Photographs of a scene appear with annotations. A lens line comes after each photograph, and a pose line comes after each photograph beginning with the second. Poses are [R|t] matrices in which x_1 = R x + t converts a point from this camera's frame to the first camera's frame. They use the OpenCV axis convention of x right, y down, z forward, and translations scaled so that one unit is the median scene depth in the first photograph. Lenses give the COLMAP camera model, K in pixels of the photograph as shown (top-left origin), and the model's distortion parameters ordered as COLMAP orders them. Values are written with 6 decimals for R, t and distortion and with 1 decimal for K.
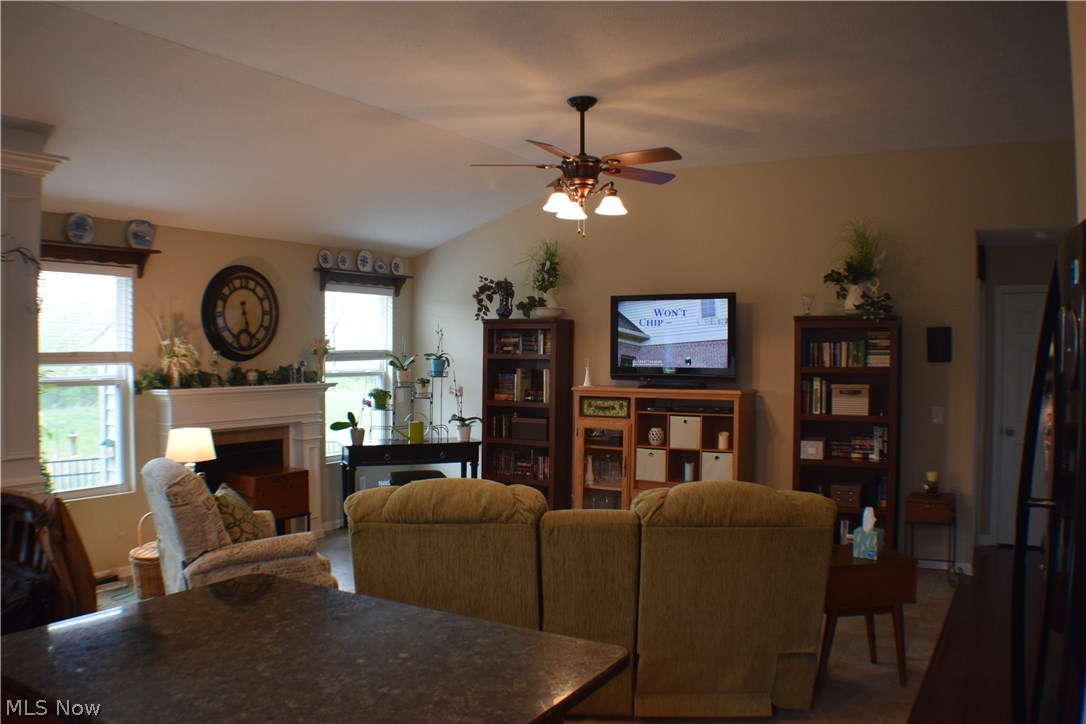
lens RADIAL K [[900.1, 0, 543.0], [0, 900.1, 362.0], [0, 0, 1]] dist [-0.169876, 0.011773]
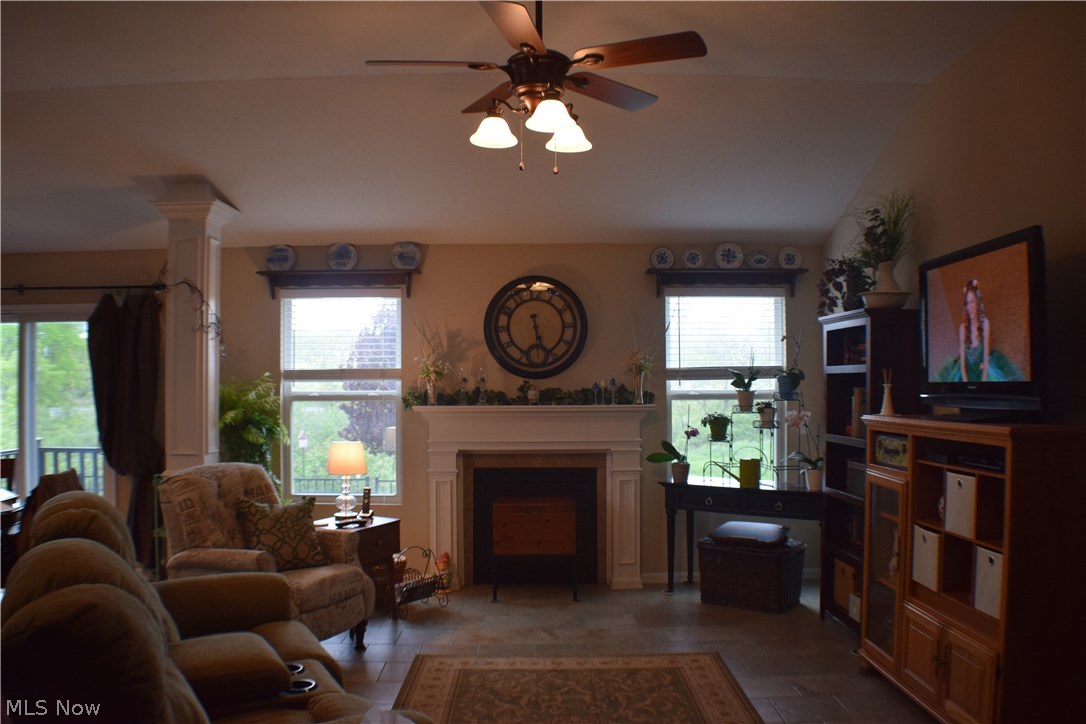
lens RADIAL K [[900.1, 0, 543.0], [0, 900.1, 362.0], [0, 0, 1]] dist [-0.169876, 0.011773]
pose [[0.509390, -0.026202, -0.860137, 0.474958], [-0.008685, 0.999329, -0.035585, 0.014838], [0.860492, 0.025597, 0.508820, 0.530031]]
